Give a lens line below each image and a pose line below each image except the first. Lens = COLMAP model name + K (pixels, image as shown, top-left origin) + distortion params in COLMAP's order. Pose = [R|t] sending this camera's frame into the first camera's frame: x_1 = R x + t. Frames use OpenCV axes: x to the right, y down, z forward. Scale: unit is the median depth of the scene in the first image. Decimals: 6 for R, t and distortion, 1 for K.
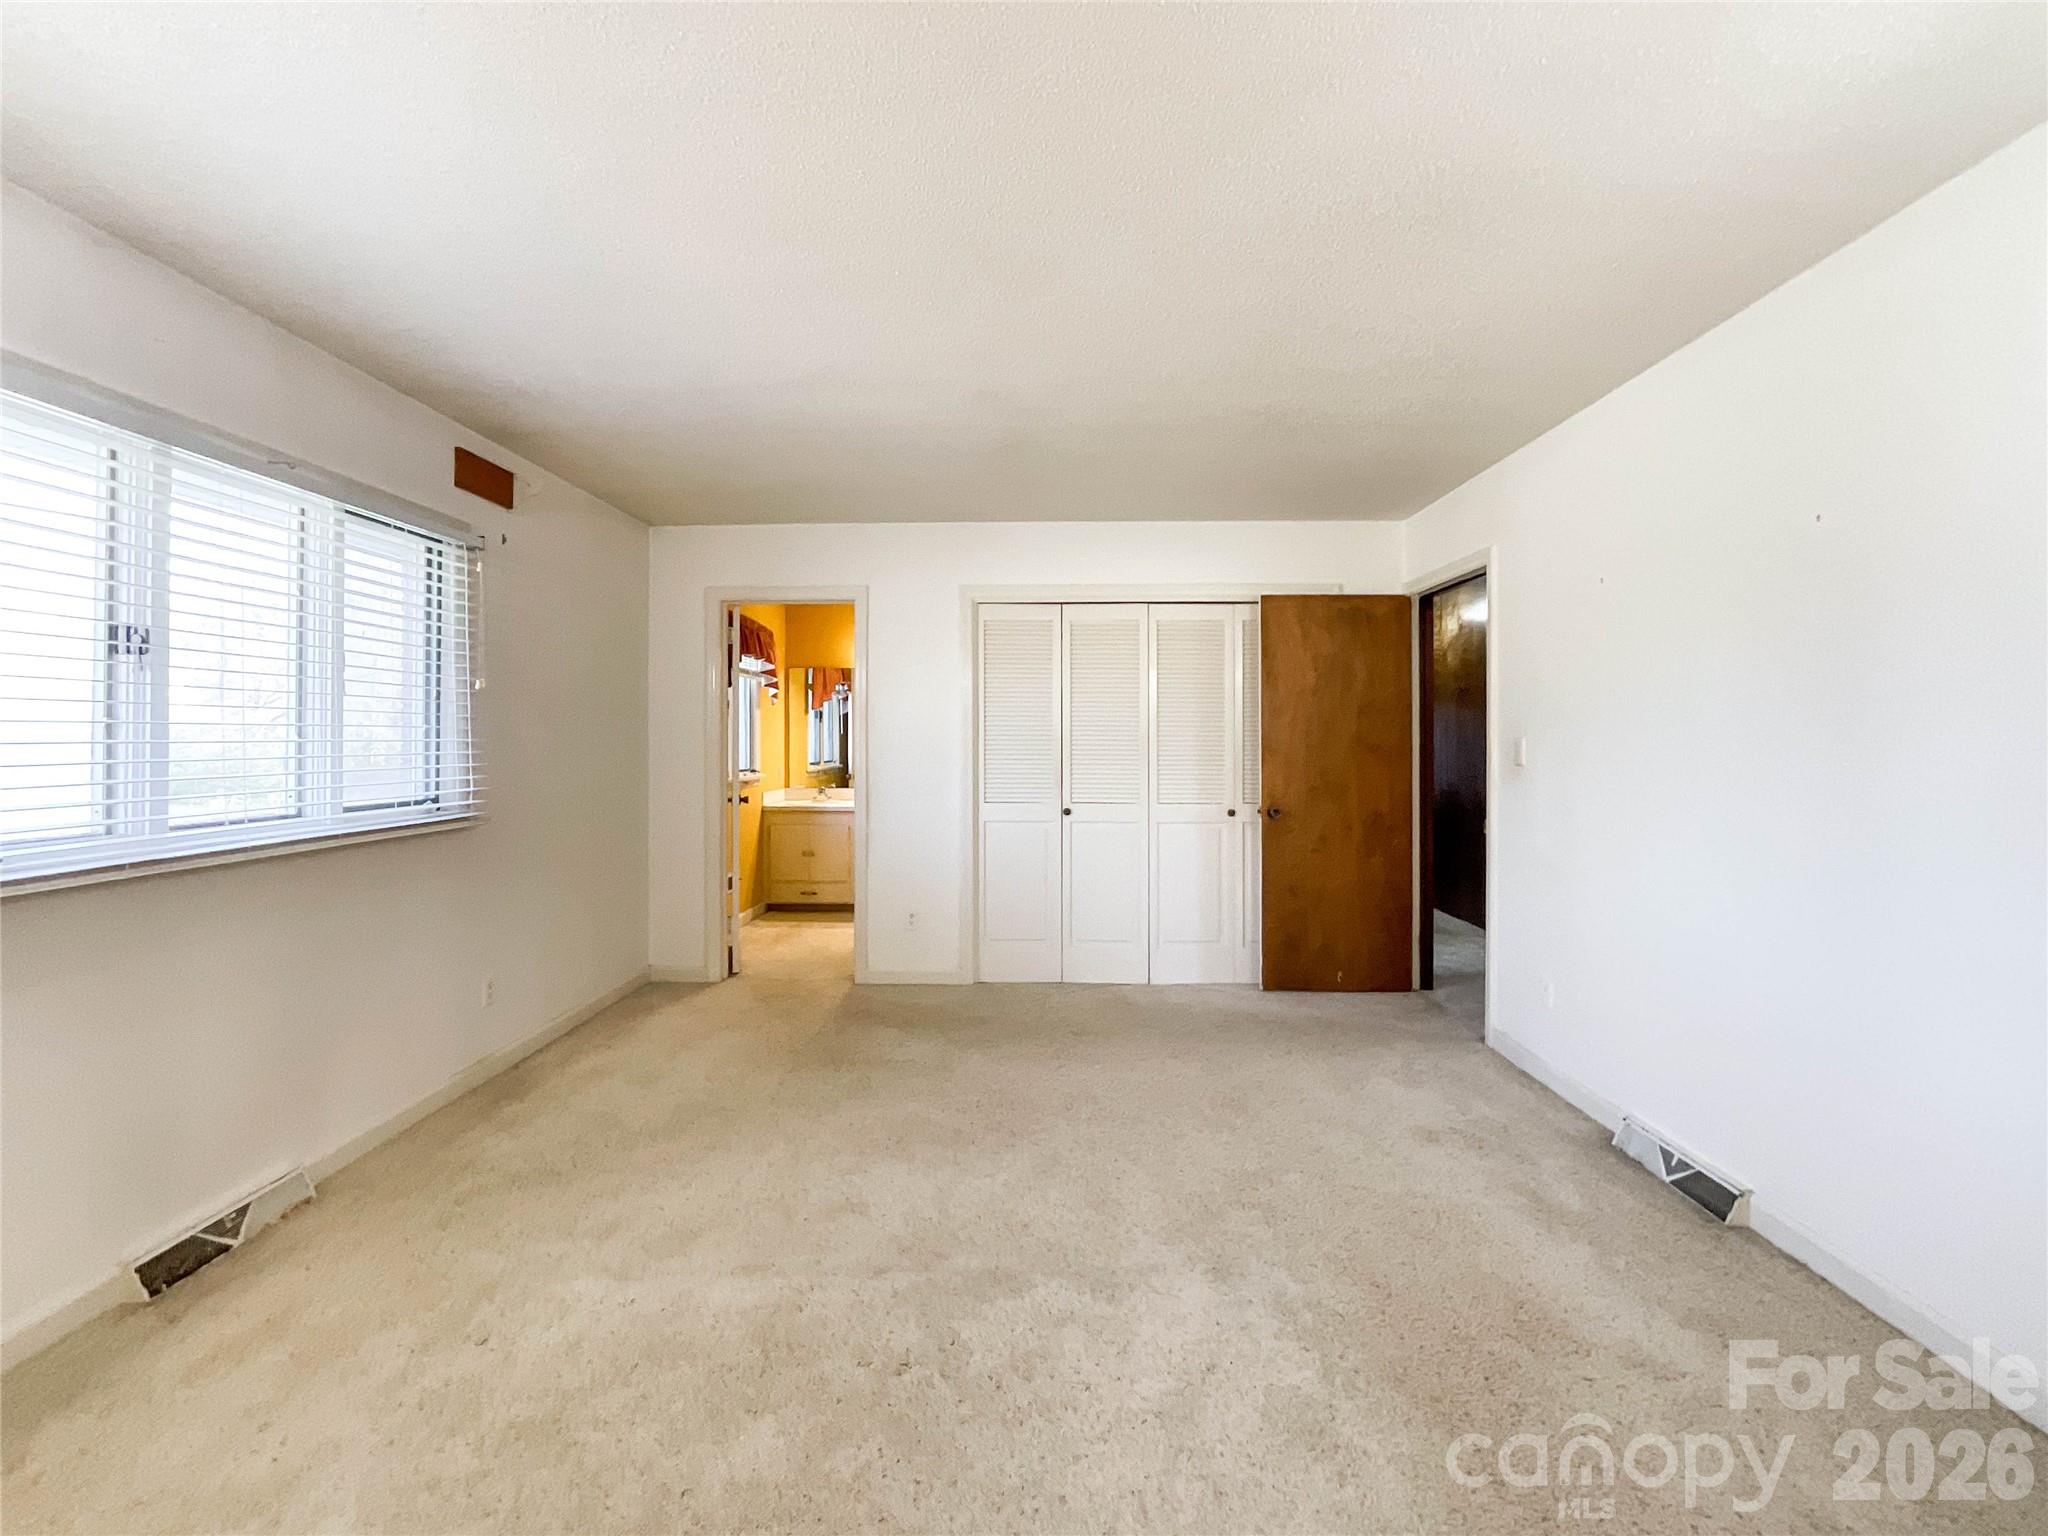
lens RADIAL K [[856.2, 0, 1028.9], [0, 856.2, 735.6], [0, 0, 1]] dist [-0.017669, 0.010682]
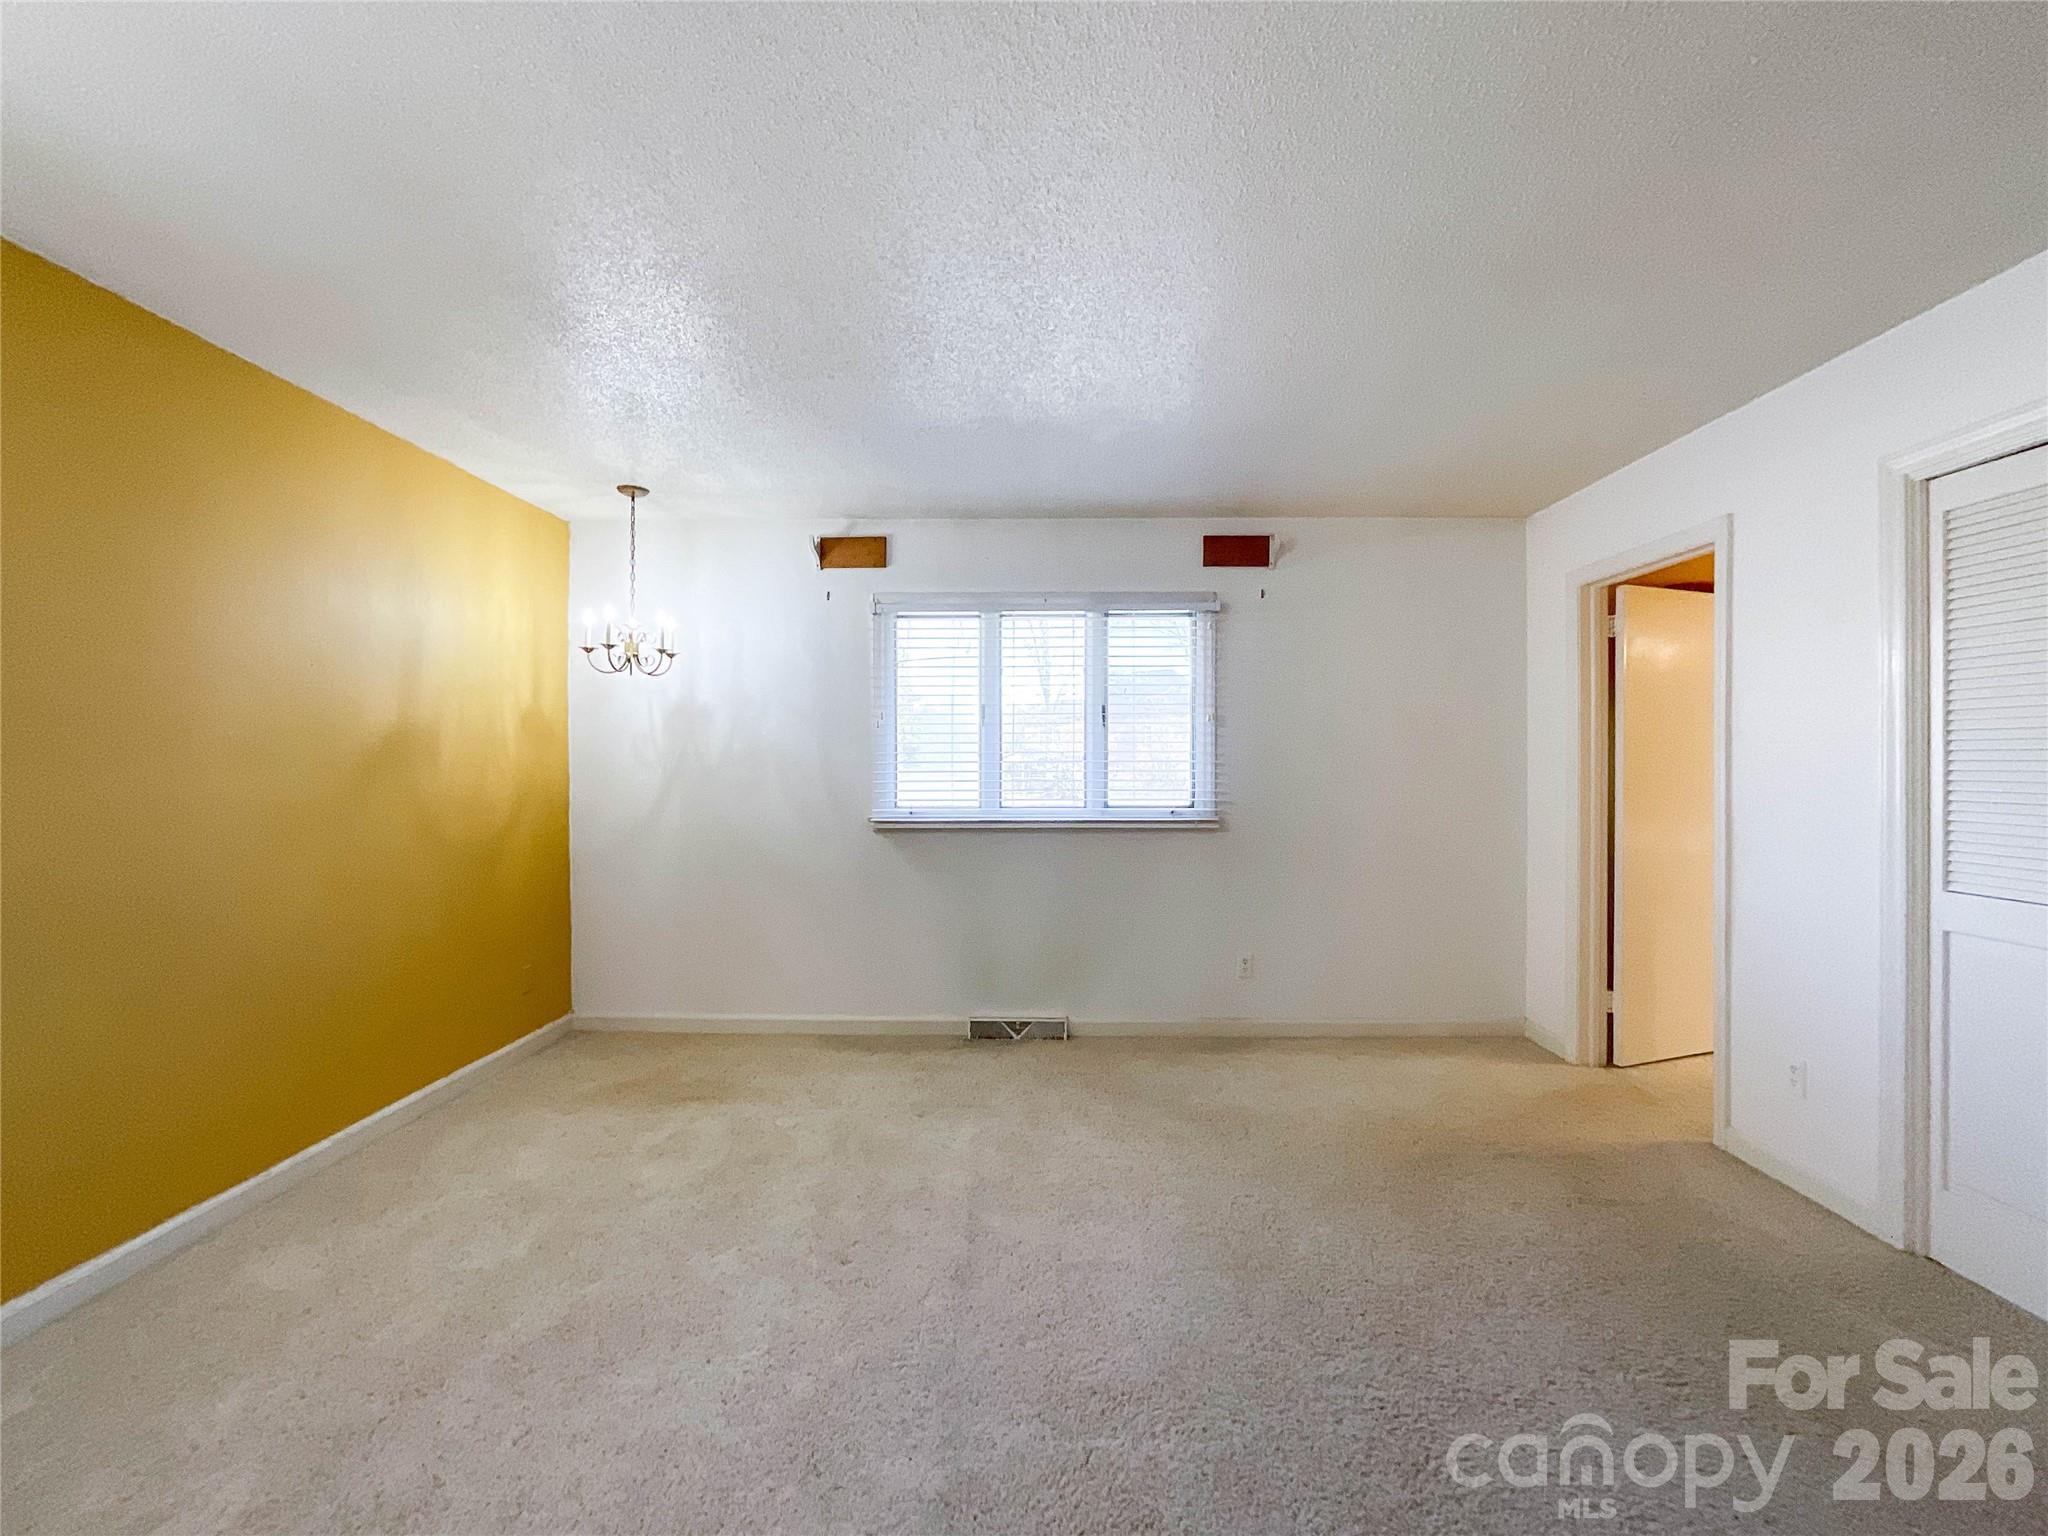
lens RADIAL K [[845.2, 0, 1035.6], [0, 845.2, 765.4], [0, 0, 1]] dist [-0.026953, 0.009729]
pose [[0.009488, 0.001549, -0.999954, 0.426805], [0.004386, 0.999989, 0.001590, 0.005657], [0.999945, -0.004401, 0.009481, 0.504095]]
